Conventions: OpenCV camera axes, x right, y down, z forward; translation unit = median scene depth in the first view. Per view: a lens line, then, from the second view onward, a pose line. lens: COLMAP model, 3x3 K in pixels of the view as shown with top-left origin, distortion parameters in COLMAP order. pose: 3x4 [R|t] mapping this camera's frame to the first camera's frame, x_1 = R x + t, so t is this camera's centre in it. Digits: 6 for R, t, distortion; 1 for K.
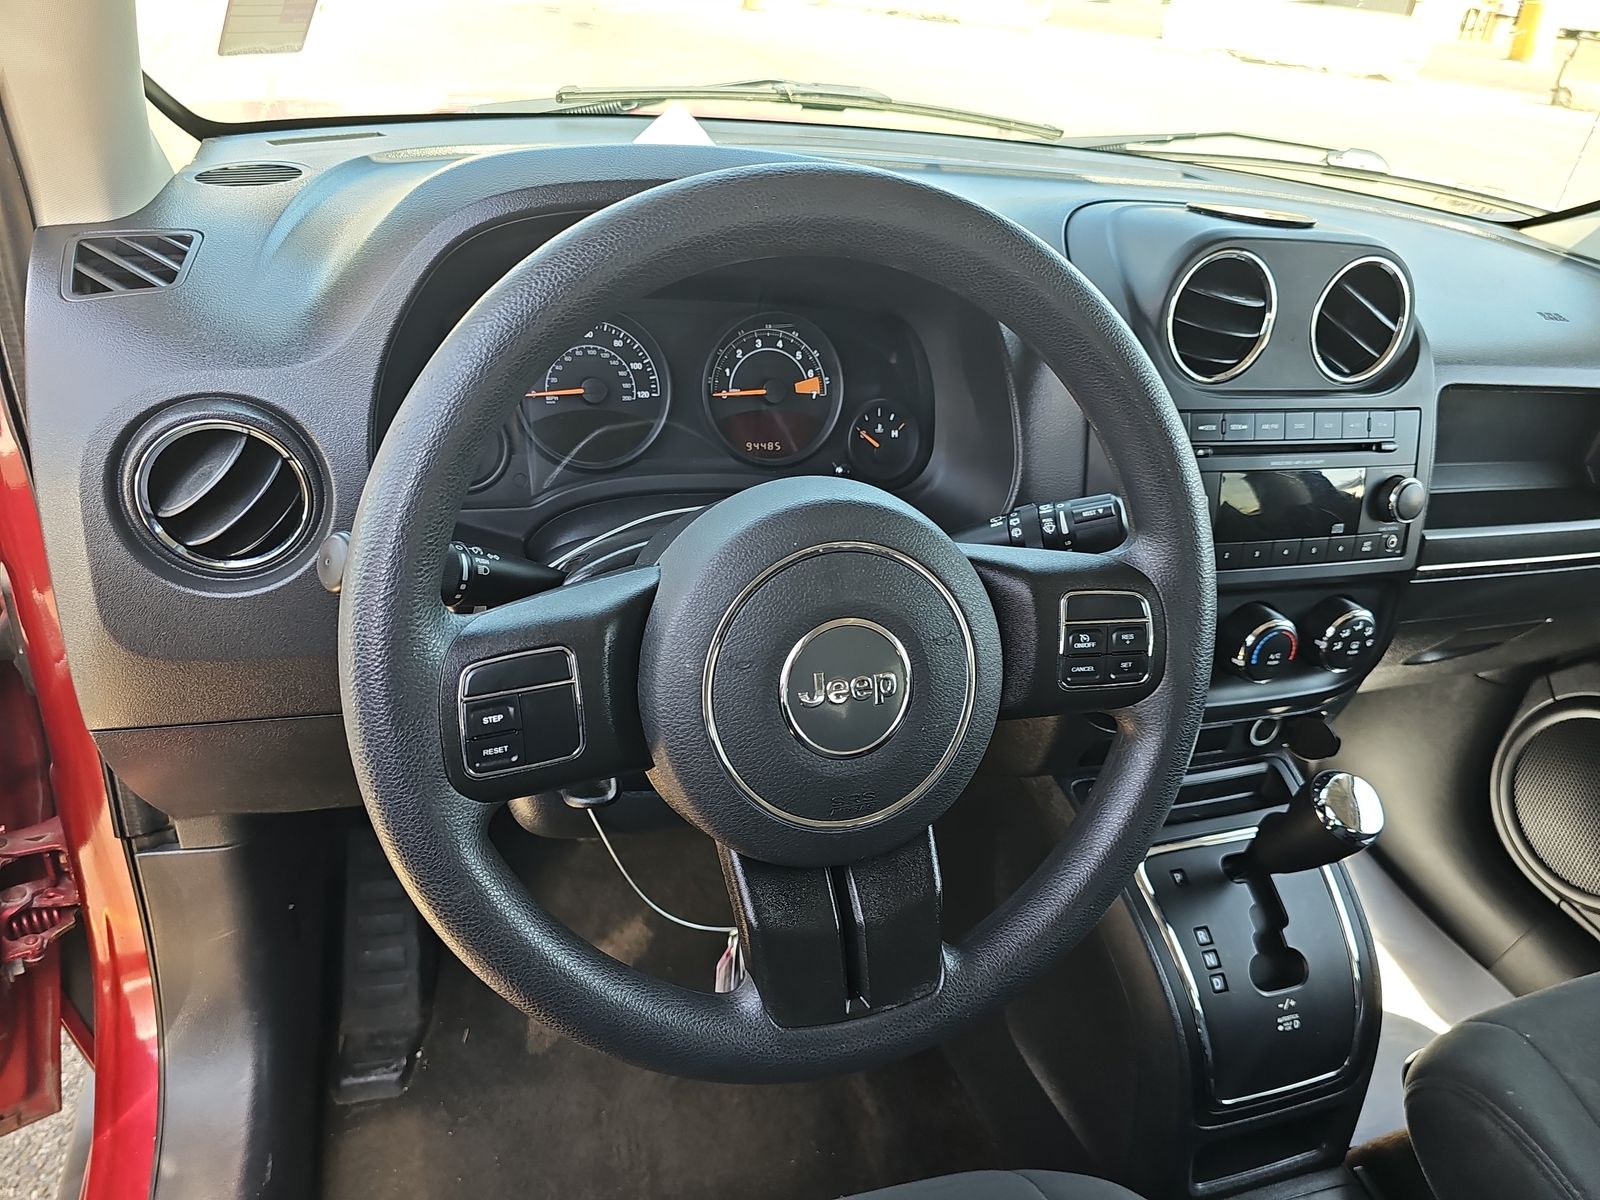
lens RADIAL K [[1089.6, 0, 800.3], [0, 1089.6, 608.3], [0, 0, 1]] dist [0.071413, -0.082766]
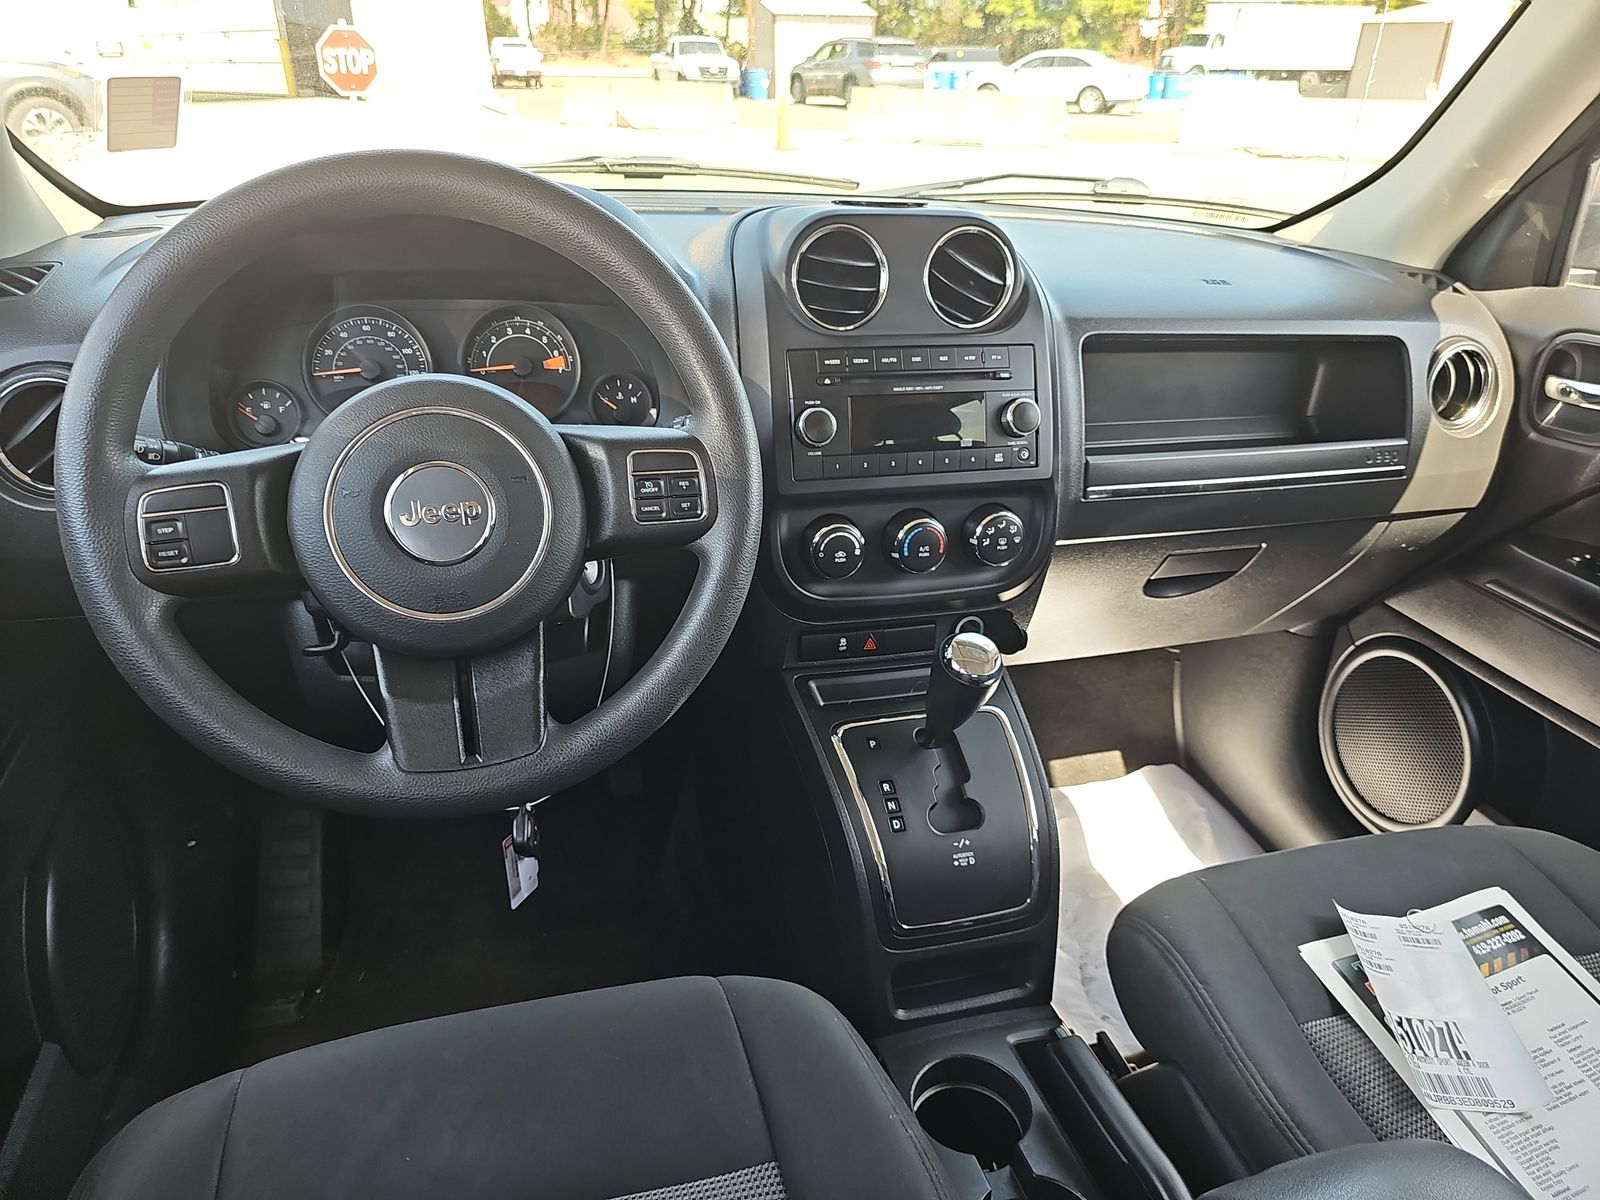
lens RADIAL K [[1089.6, 0, 800.3], [0, 1089.6, 608.3], [0, 0, 1]] dist [0.071413, -0.082766]
pose [[0.995746, -0.055068, -0.073877, 0.374204], [0.046914, 0.993054, -0.107898, 0.230545], [0.079306, 0.103973, 0.991413, -0.203549]]
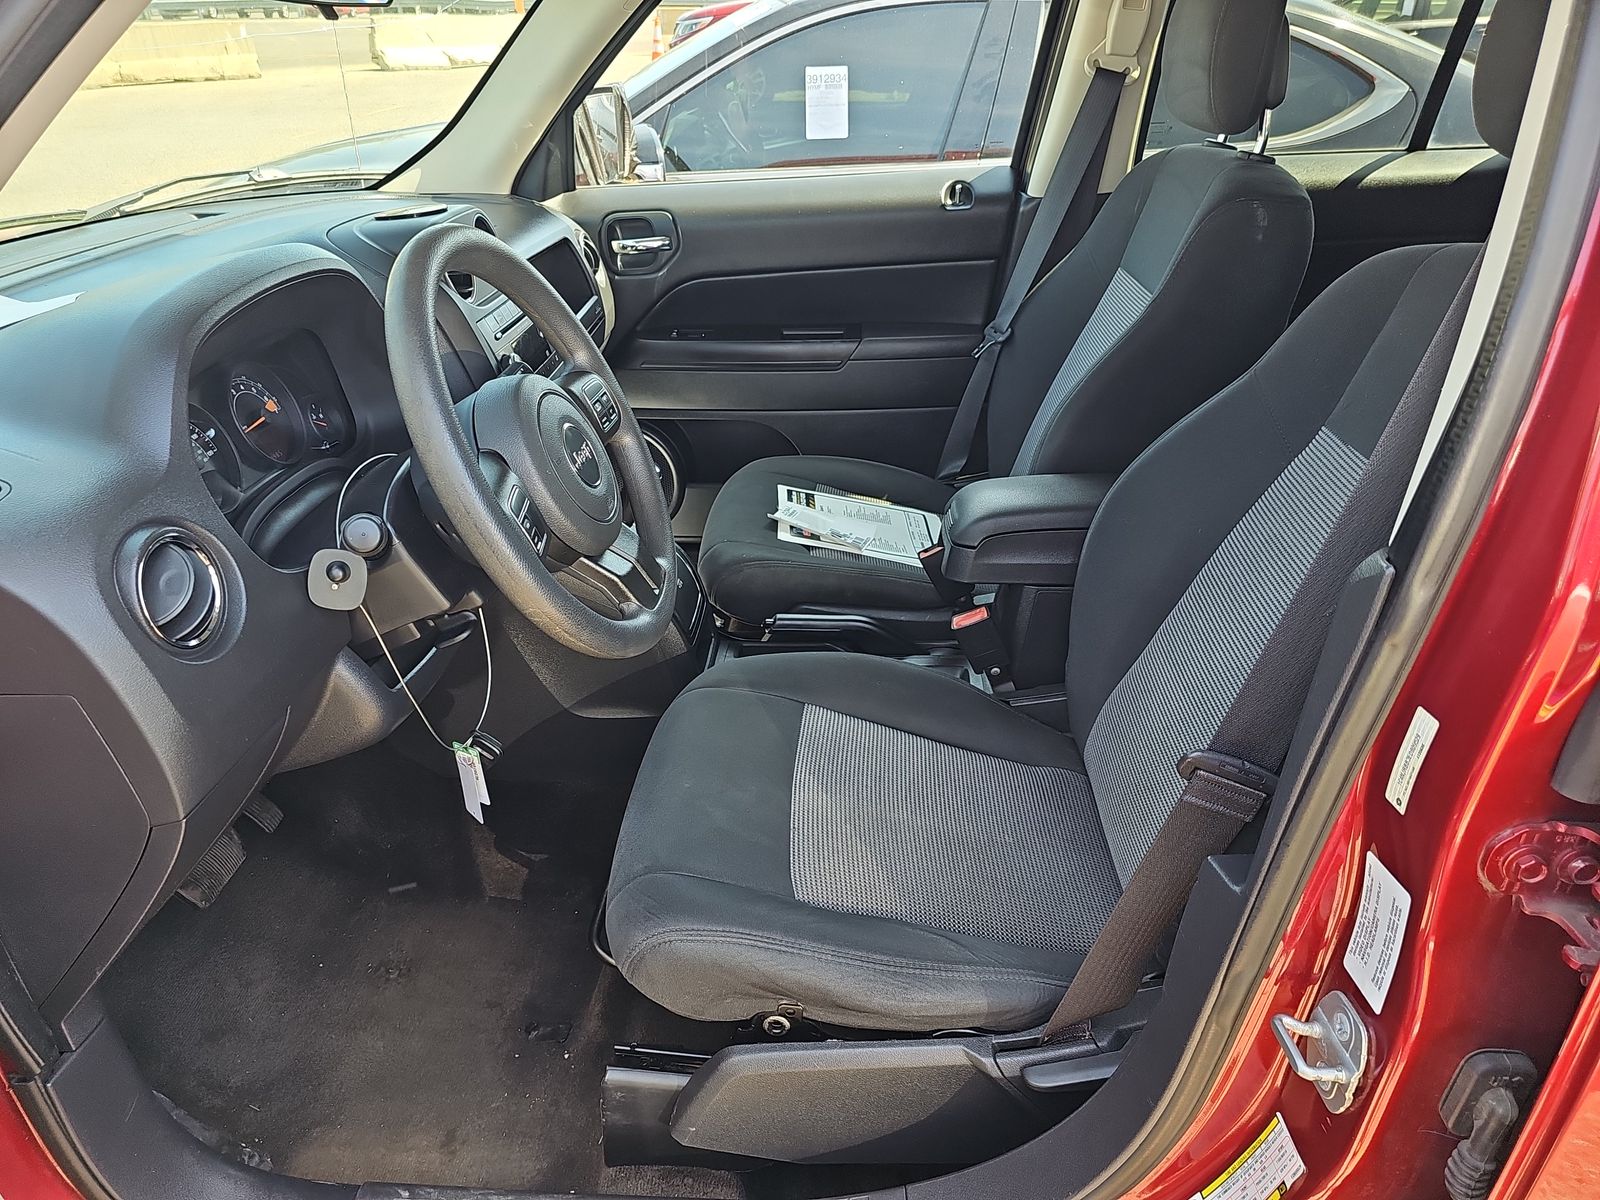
lens RADIAL K [[1089.6, 0, 800.3], [0, 1089.6, 608.3], [0, 0, 1]] dist [0.071413, -0.082766]
pose [[0.374050, -0.545739, 0.749837, -0.974036], [0.527762, 0.790103, 0.311775, -0.082089], [-0.762597, 0.279116, 0.583558, -0.296248]]
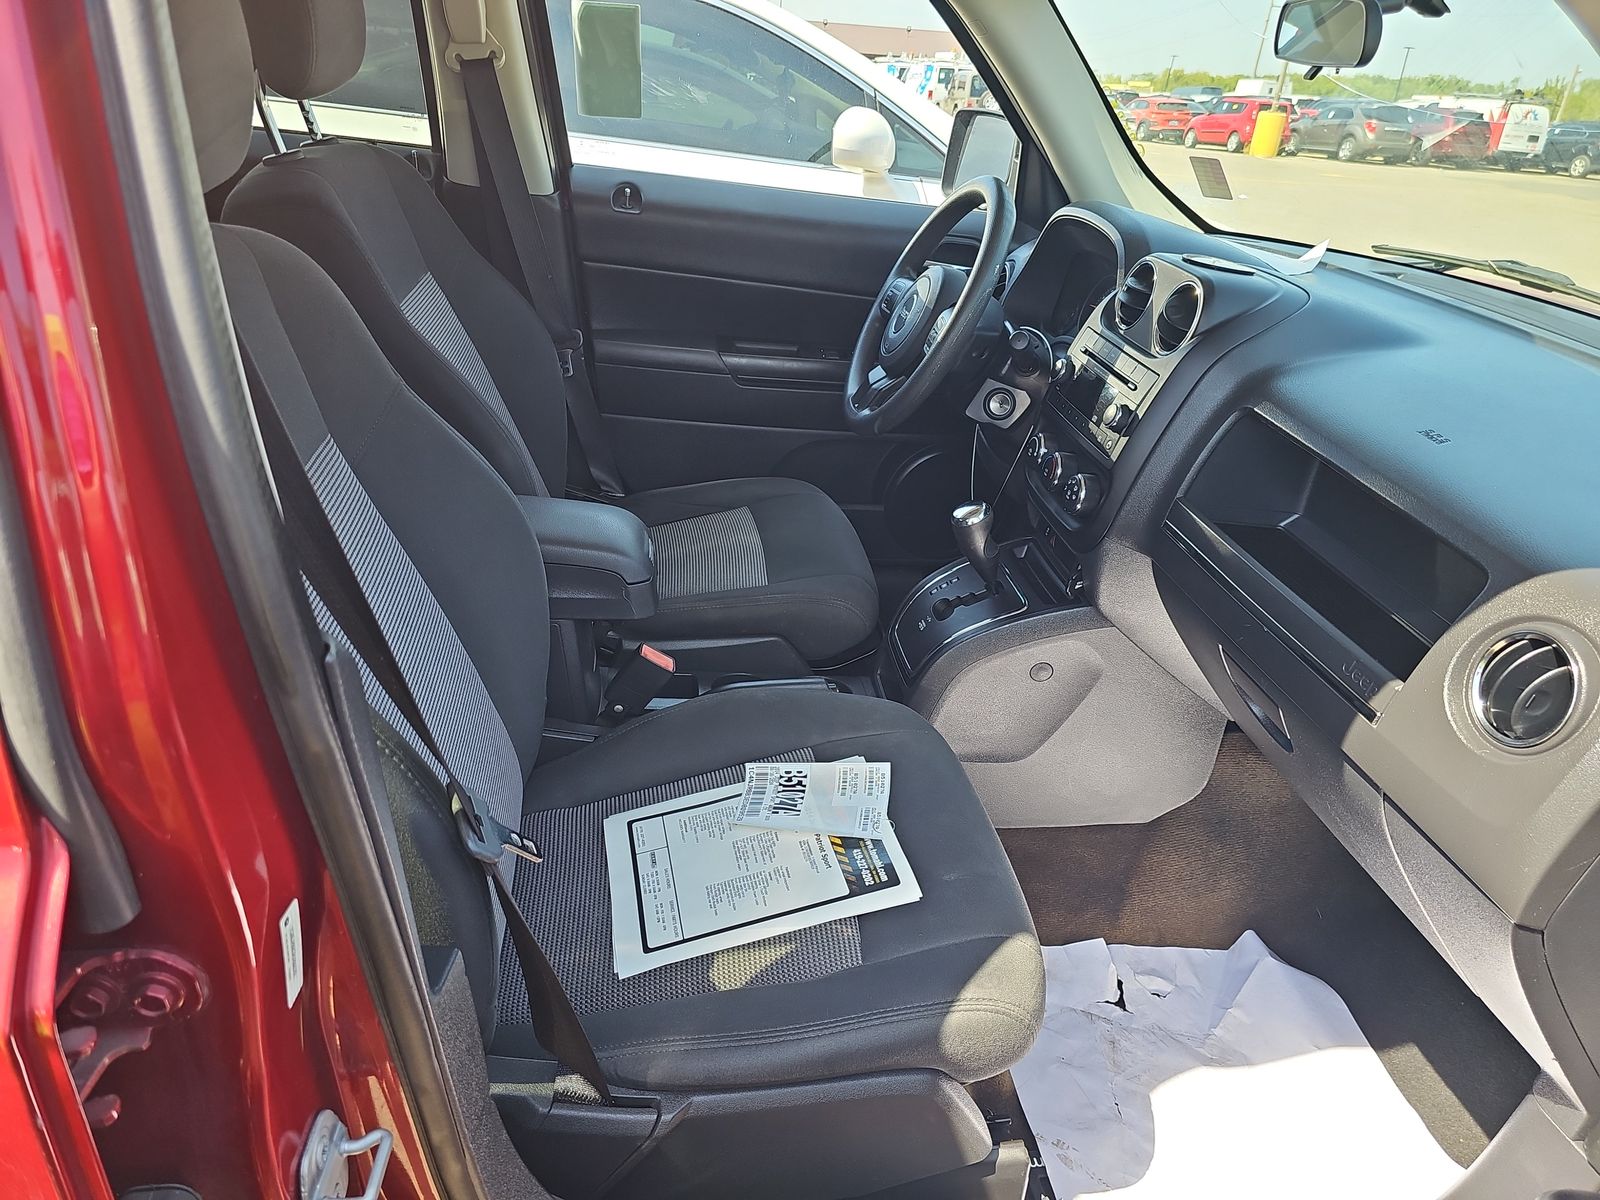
lens RADIAL K [[1089.6, 0, 800.3], [0, 1089.6, 608.3], [0, 0, 1]] dist [0.071413, -0.082766]
pose [[-0.223566, 0.315034, -0.922373, 2.252569], [-0.587937, 0.711189, 0.385409, -0.251255], [0.777398, 0.628462, 0.026223, 0.762650]]
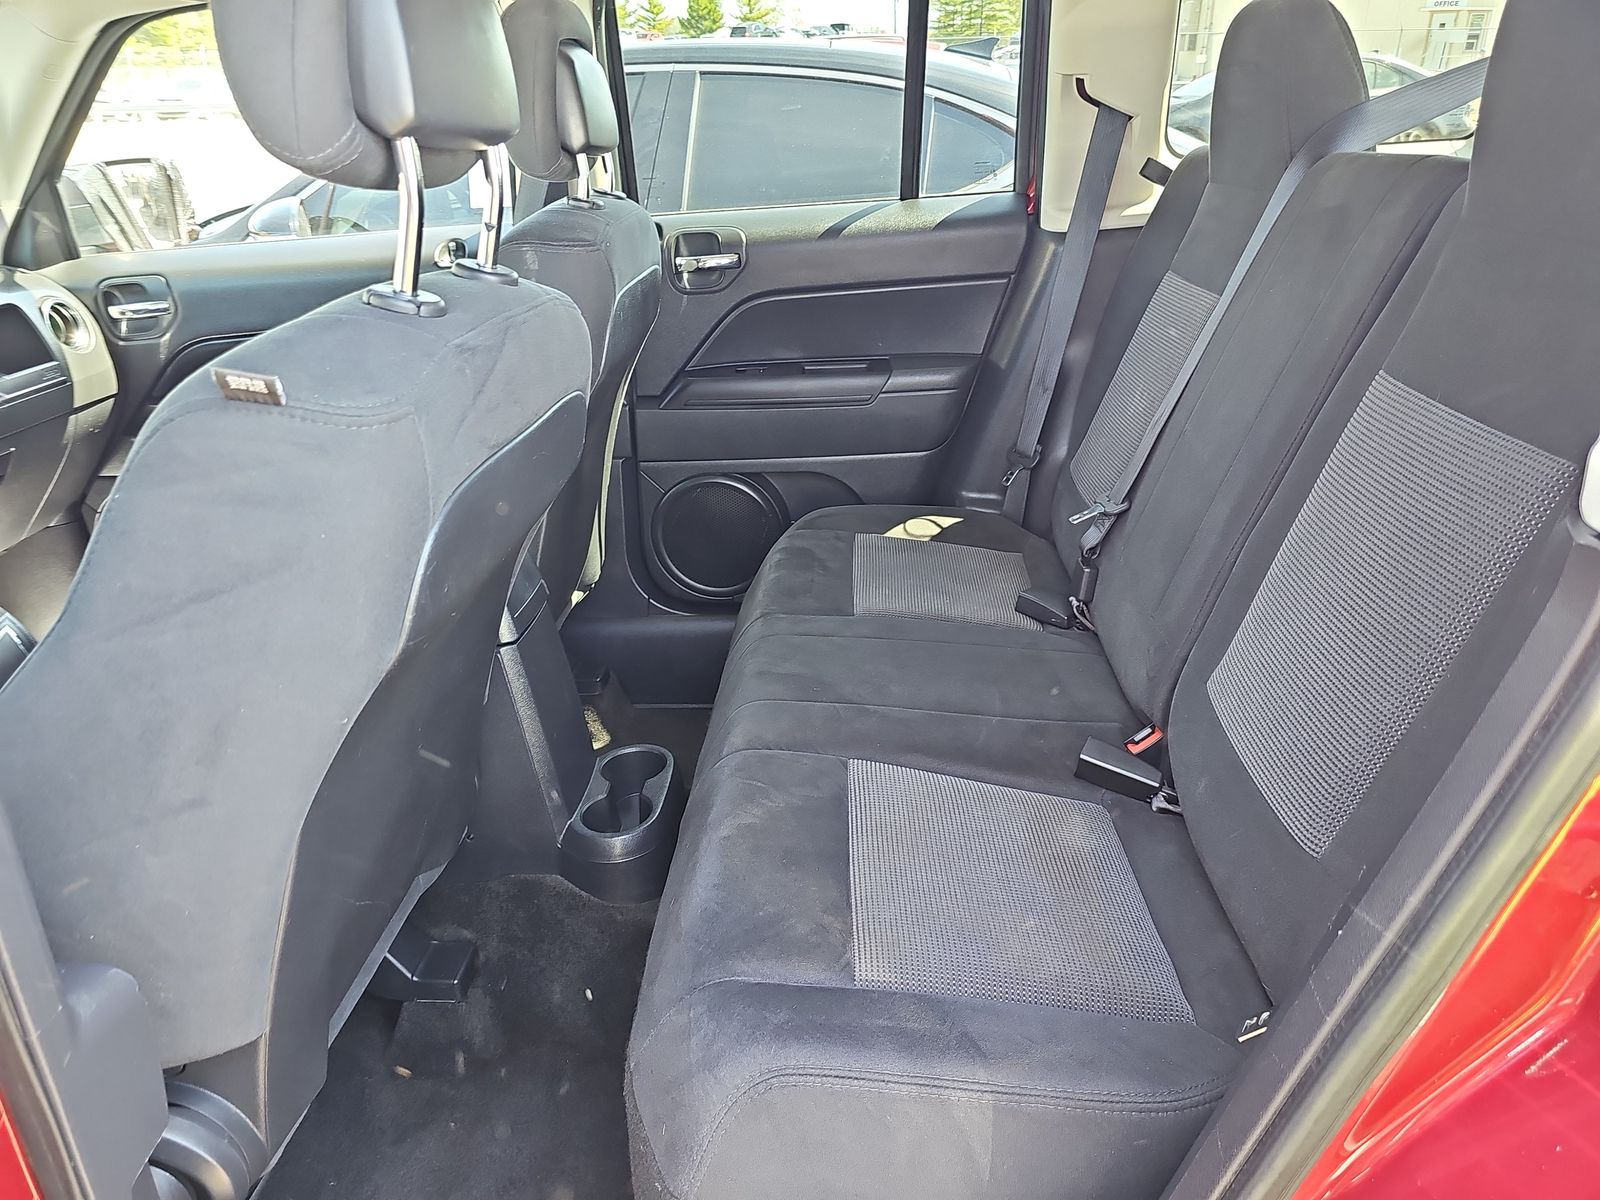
lens RADIAL K [[1089.6, 0, 800.3], [0, 1089.6, 608.3], [0, 0, 1]] dist [0.071413, -0.082766]
pose [[0.388661, -0.499246, 0.774401, -0.404795], [0.546684, 0.801502, 0.242345, 0.611468], [-0.741673, 0.329162, 0.584442, -1.106730]]
